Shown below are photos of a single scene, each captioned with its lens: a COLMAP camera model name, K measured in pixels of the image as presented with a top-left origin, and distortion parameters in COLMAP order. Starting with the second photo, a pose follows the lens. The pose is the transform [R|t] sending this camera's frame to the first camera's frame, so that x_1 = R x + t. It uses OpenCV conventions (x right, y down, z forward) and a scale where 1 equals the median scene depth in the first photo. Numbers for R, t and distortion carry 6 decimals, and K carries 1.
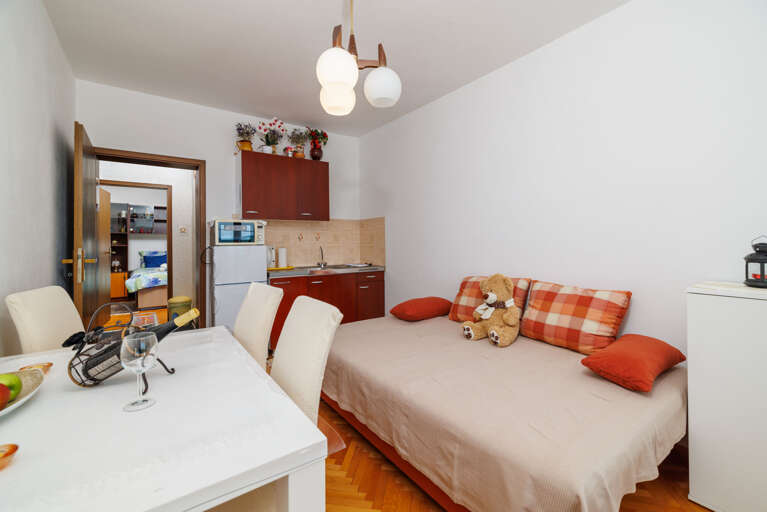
lens RADIAL K [[325.2, 0, 383.5], [0, 325.2, 256.0], [0, 0, 1]] dist [0.000771, 0.000018]
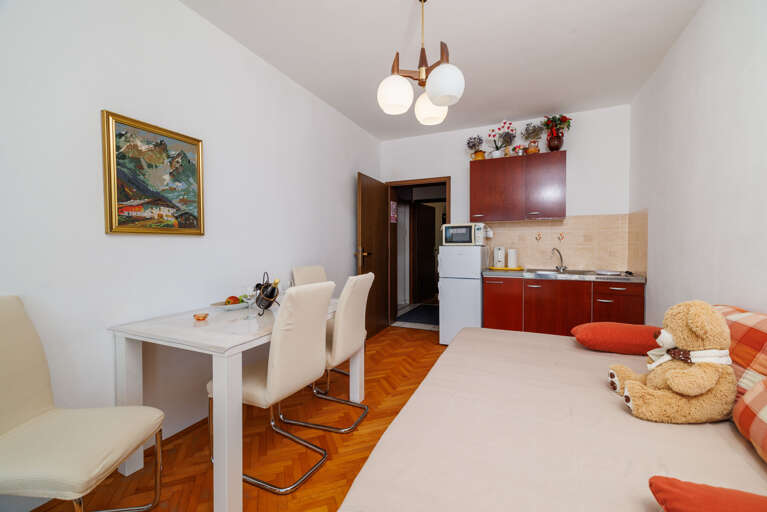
lens RADIAL K [[320.3, 0, 383.8], [0, 320.3, 268.6], [0, 0, 1]] dist [0.001107, 0.000055]
pose [[0.490991, 0.073348, -0.868071, 0.386576], [-0.039834, 0.997297, 0.061737, -0.009200], [0.870253, 0.004267, 0.492586, 0.179145]]
